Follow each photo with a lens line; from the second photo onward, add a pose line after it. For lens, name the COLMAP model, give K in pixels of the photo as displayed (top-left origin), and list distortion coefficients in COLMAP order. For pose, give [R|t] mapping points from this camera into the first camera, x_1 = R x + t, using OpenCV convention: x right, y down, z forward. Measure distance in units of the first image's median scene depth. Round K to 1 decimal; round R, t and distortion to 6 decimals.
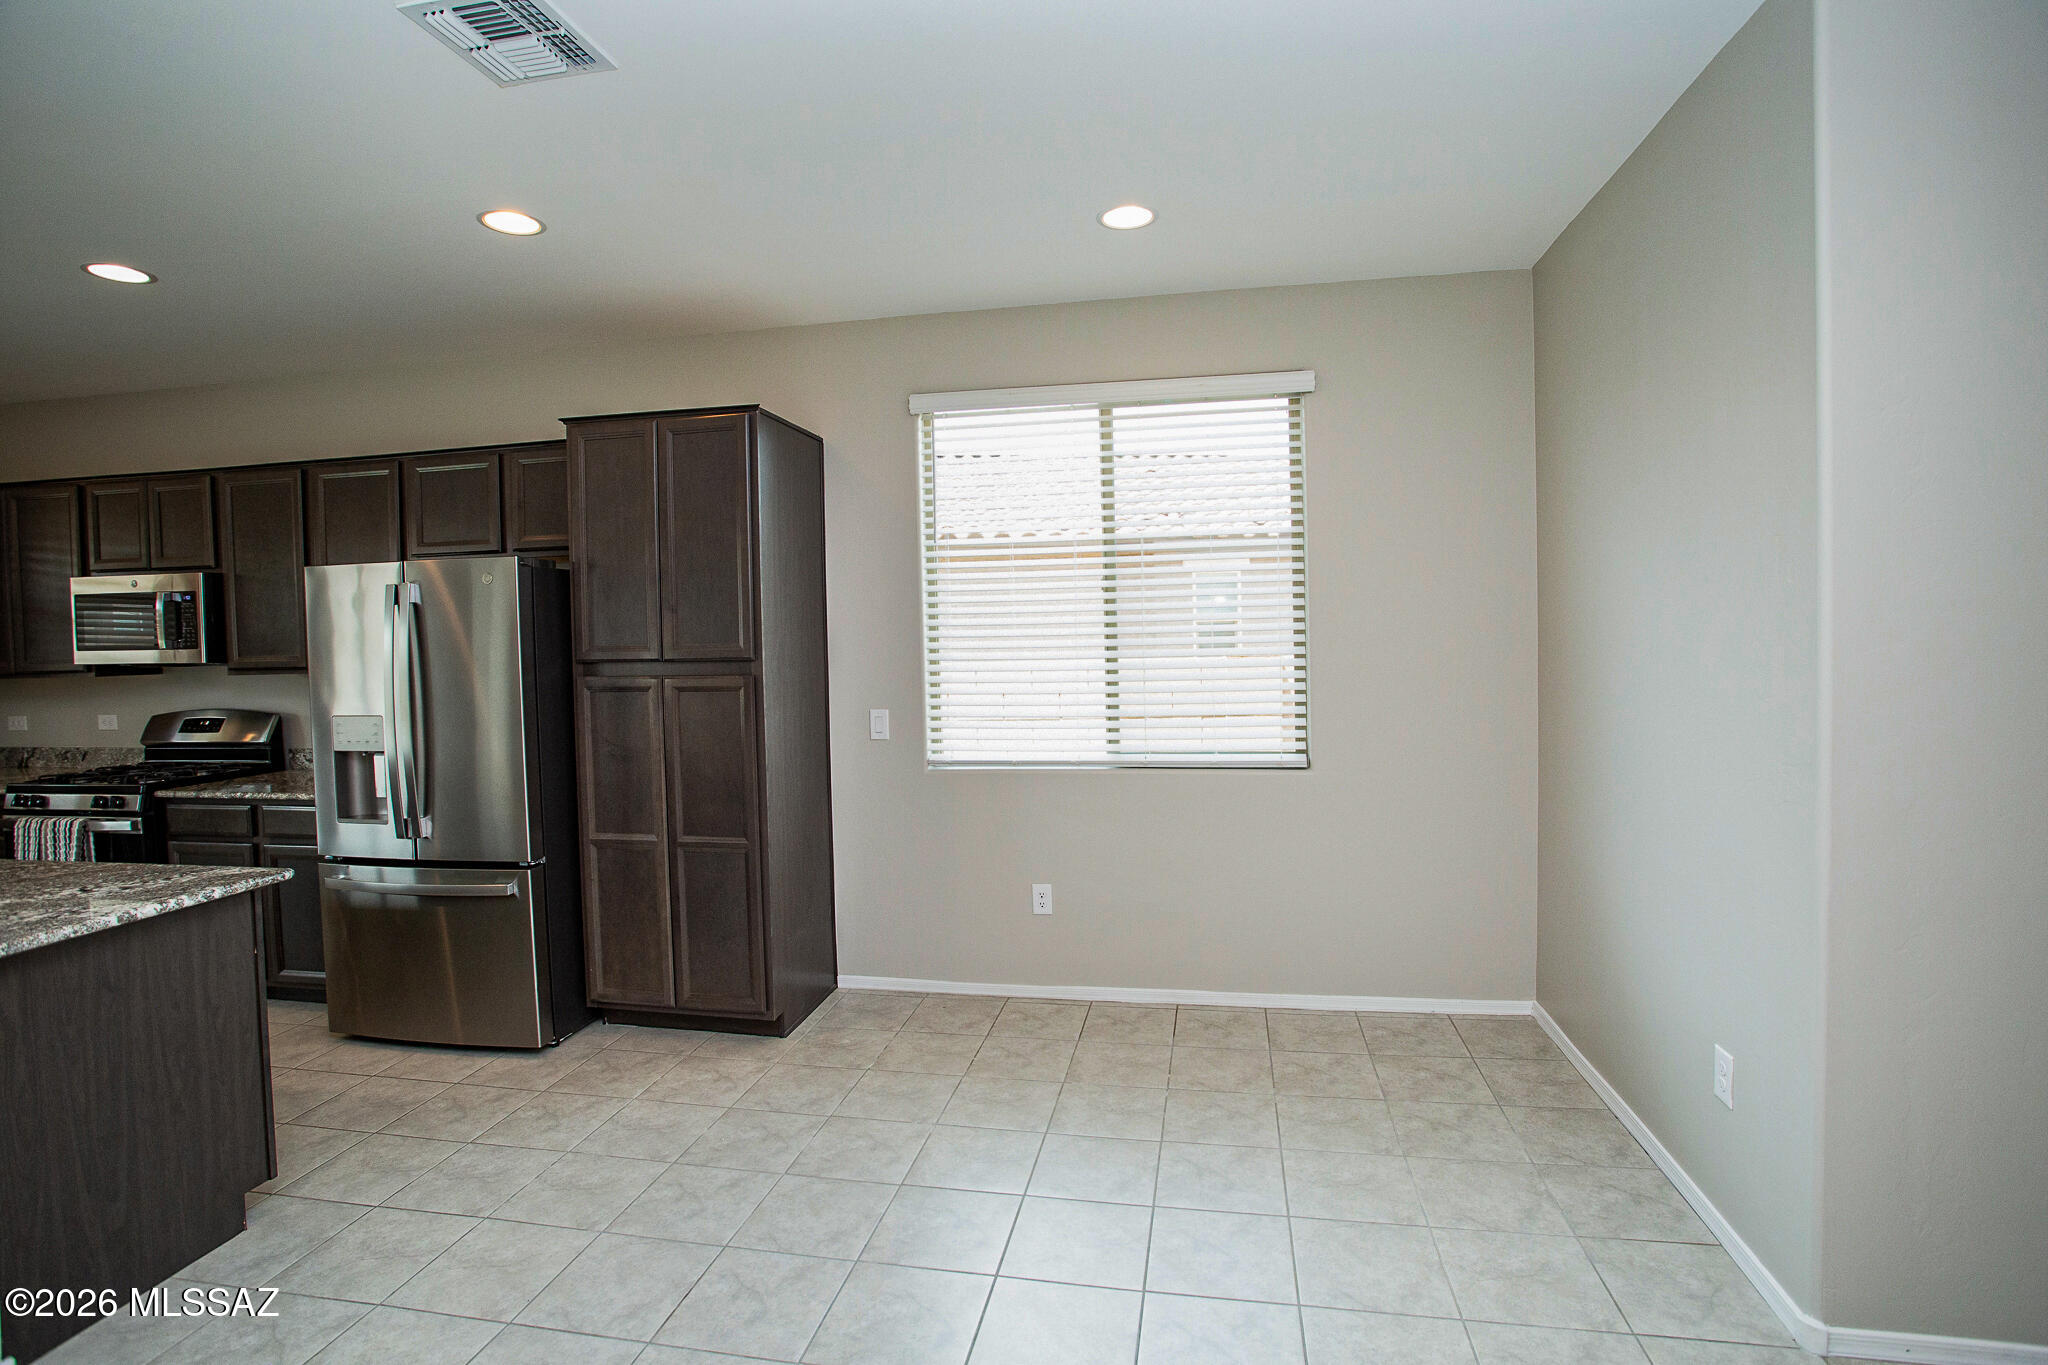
lens RADIAL K [[994.0, 0, 1030.3], [0, 994.0, 674.8], [0, 0, 1]] dist [-0.072351, 0.029297]
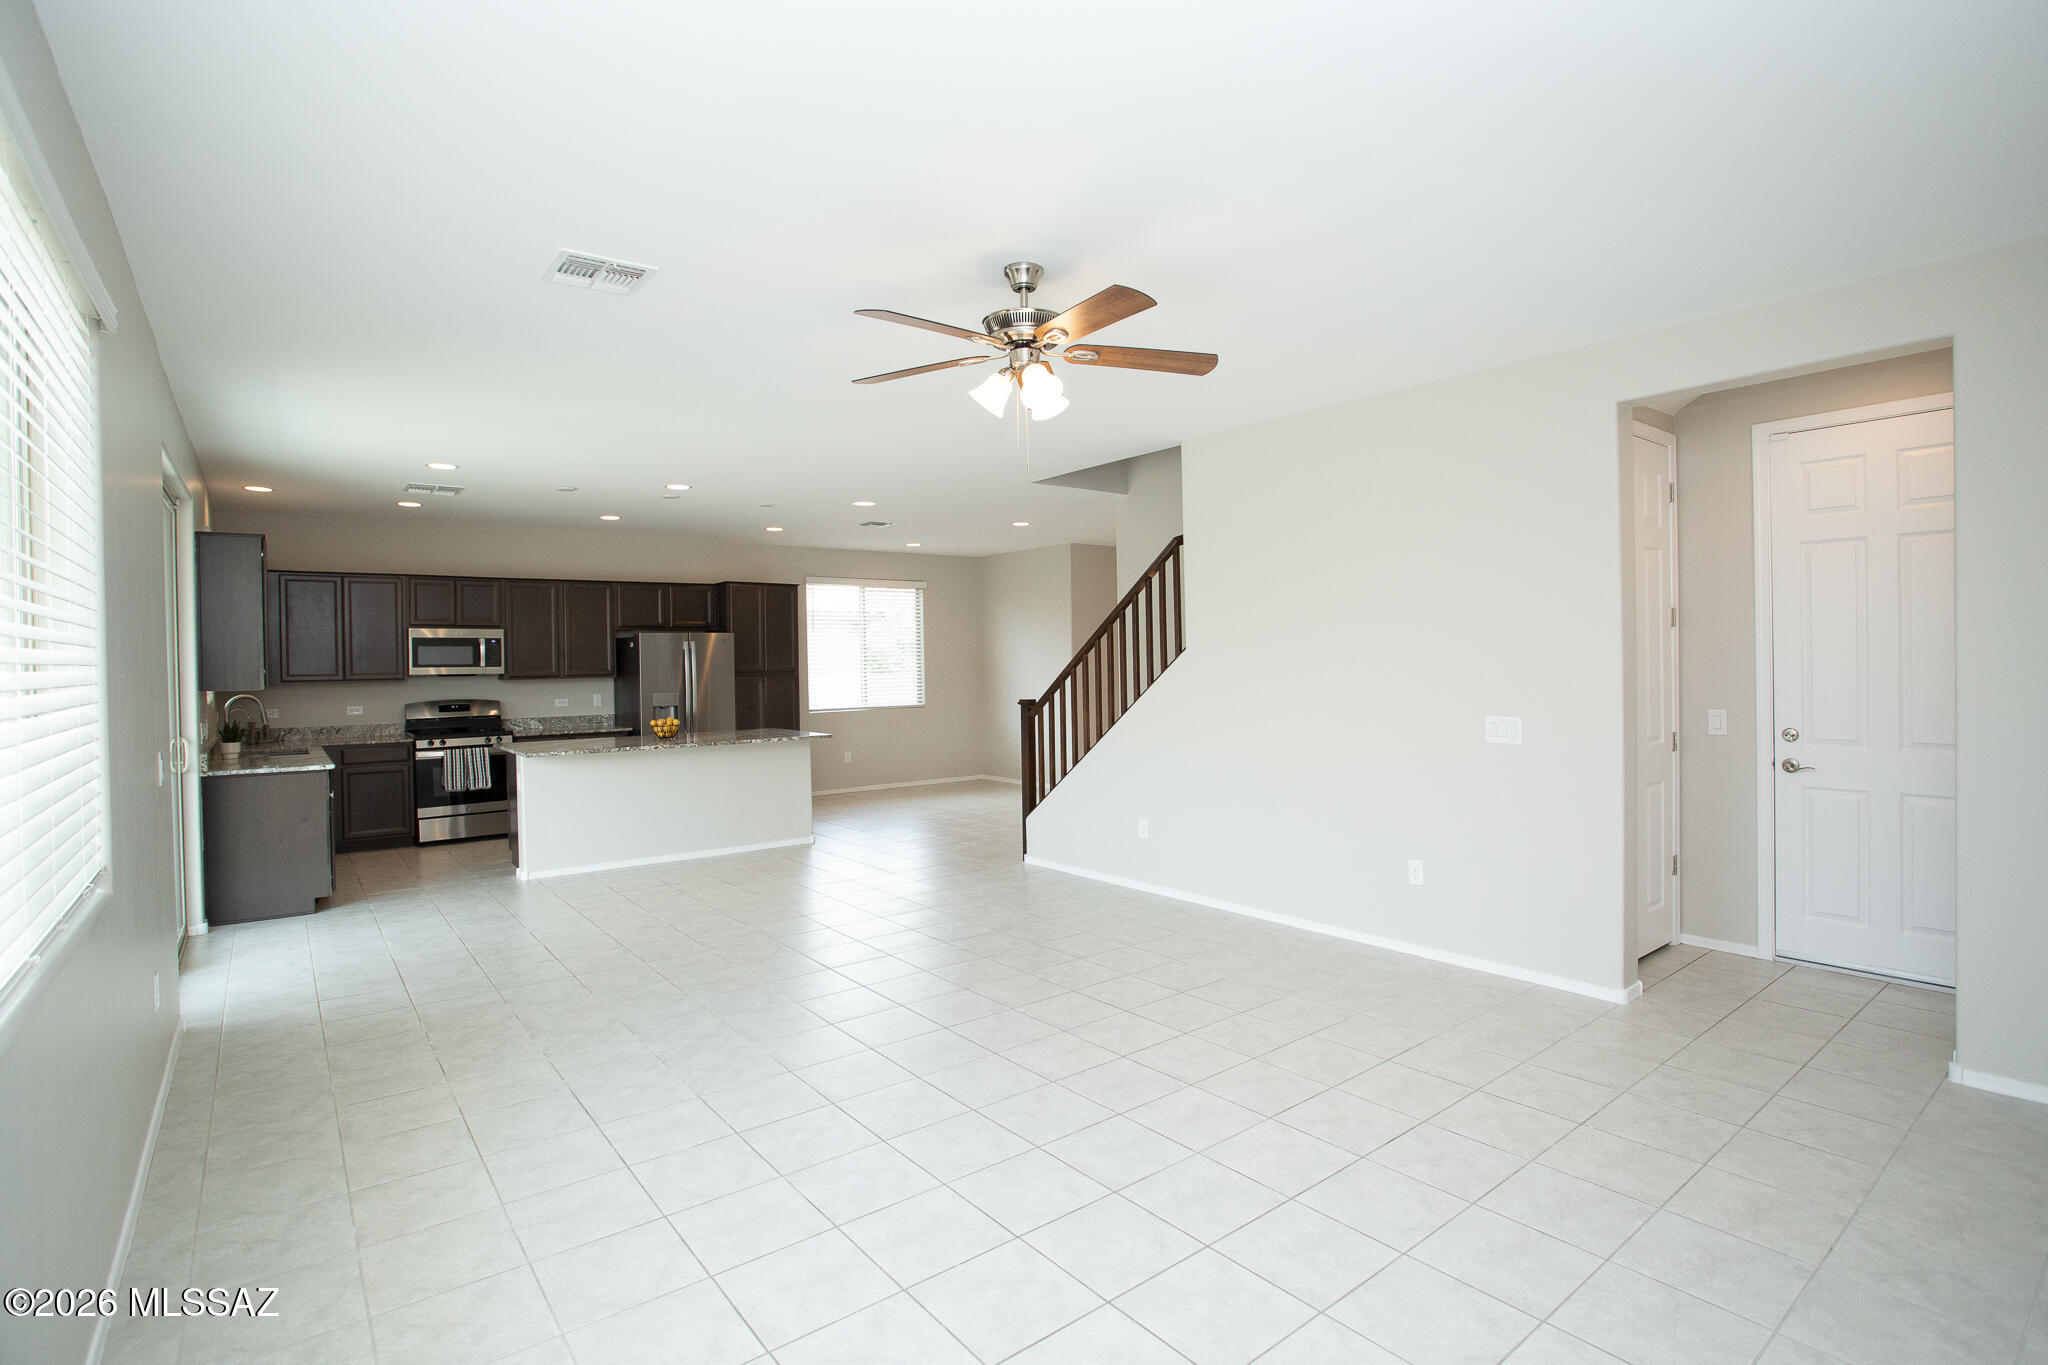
lens RADIAL K [[994.0, 0, 1030.3], [0, 994.0, 674.8], [0, 0, 1]] dist [-0.072351, 0.029297]
pose [[0.659382, 0.000503, 0.751808, -1.796775], [0.034992, 0.998896, -0.031359, 0.100345], [-0.750993, 0.046984, 0.658636, -1.285499]]
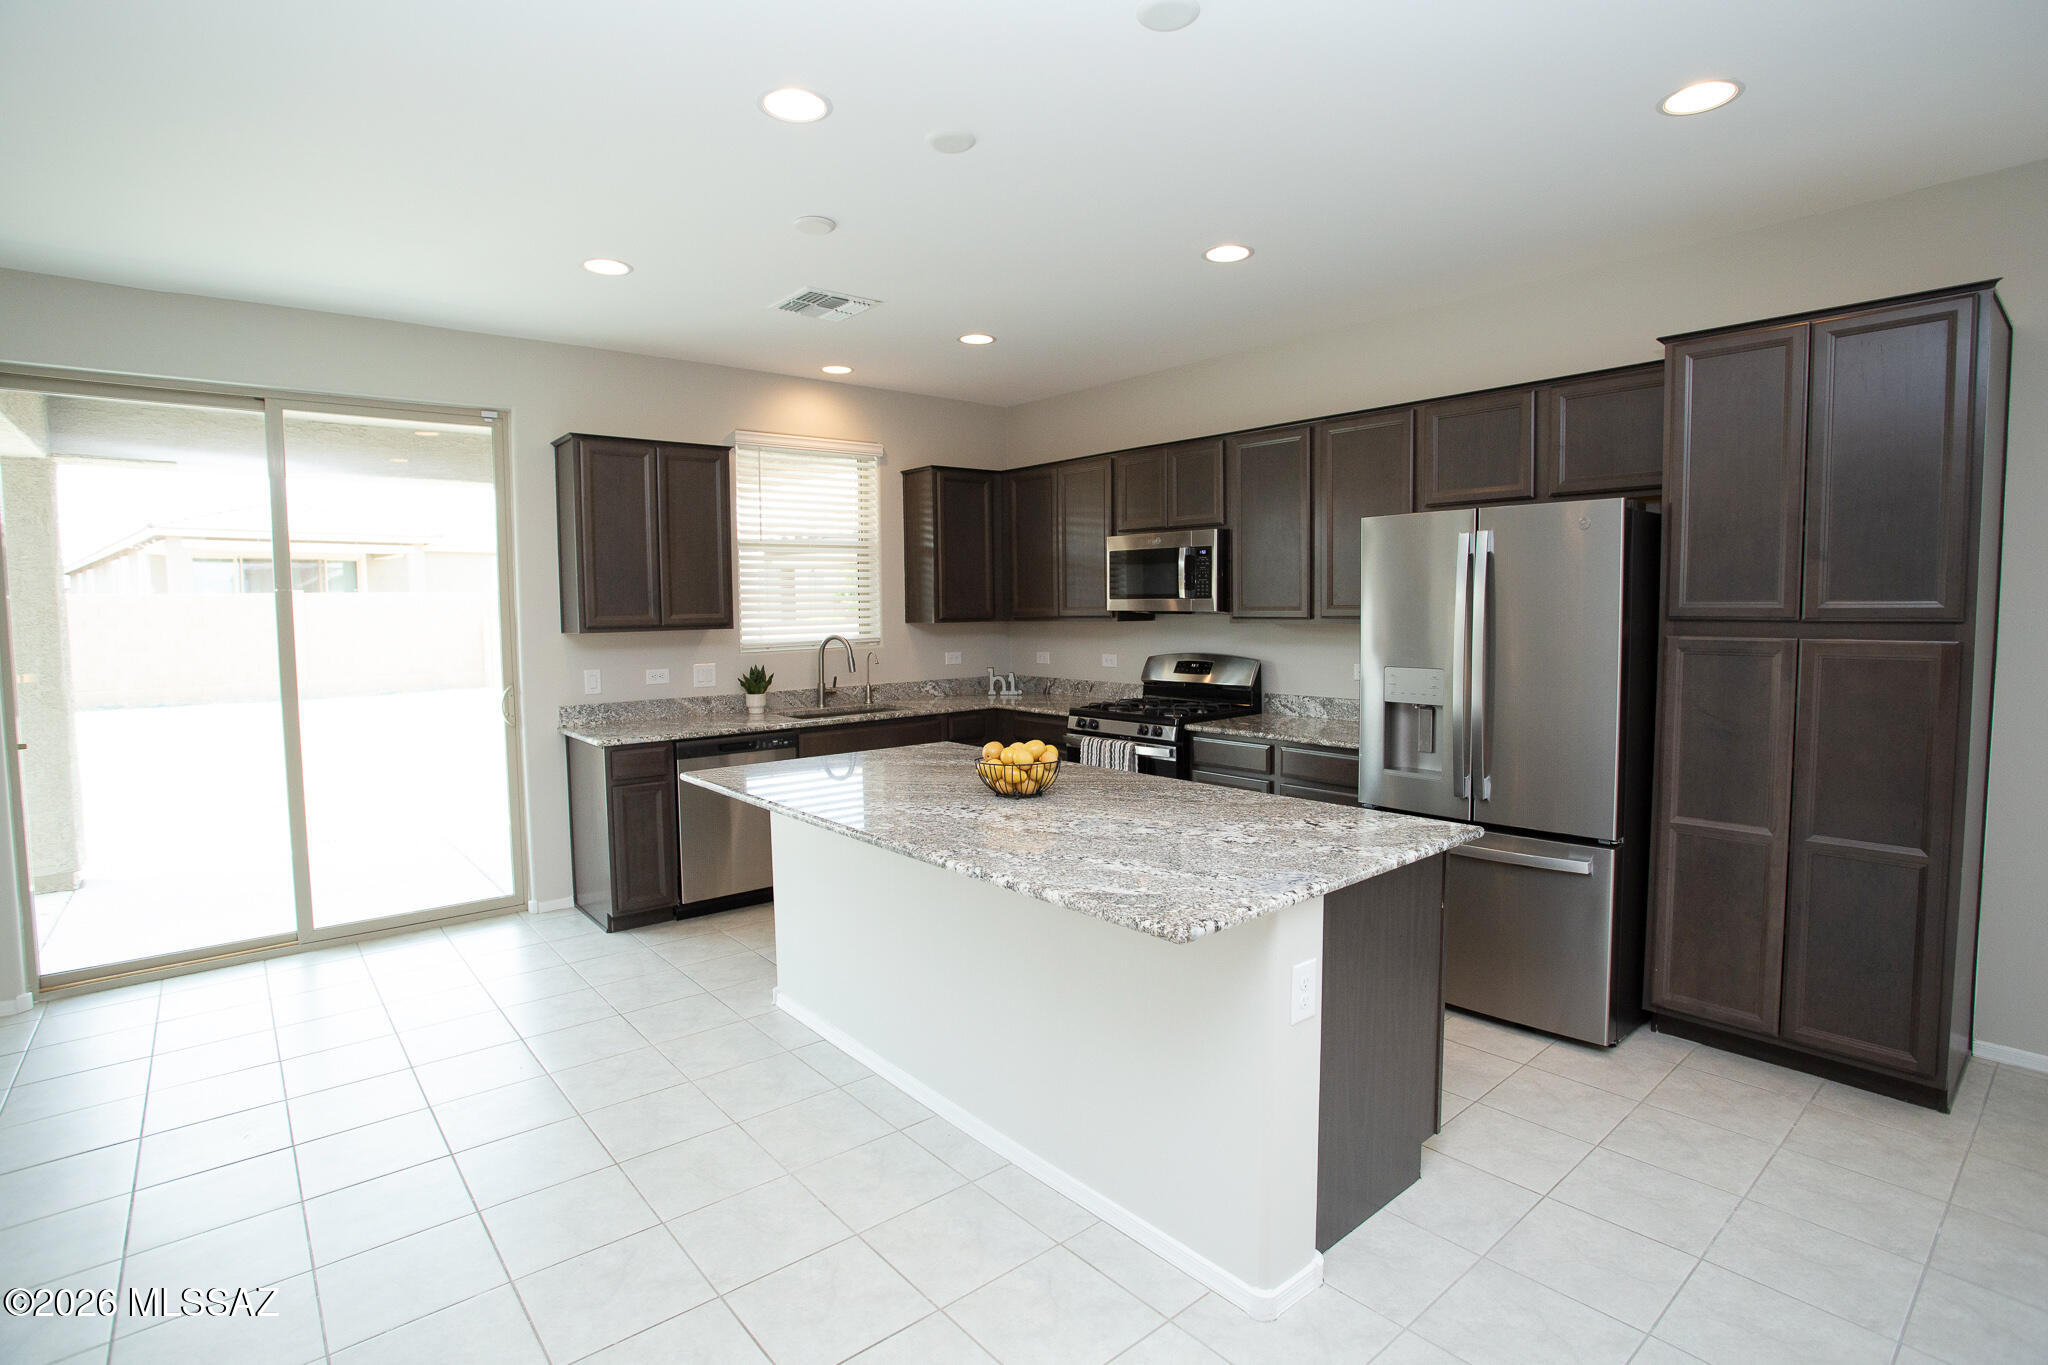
lens RADIAL K [[994.0, 0, 1030.3], [0, 994.0, 674.8], [0, 0, 1]] dist [-0.072351, 0.029297]
pose [[0.776983, 0.055985, -0.627027, -0.331694], [-0.031045, 0.998233, 0.050659, 0.009907], [0.628755, -0.019895, 0.777349, -0.023220]]
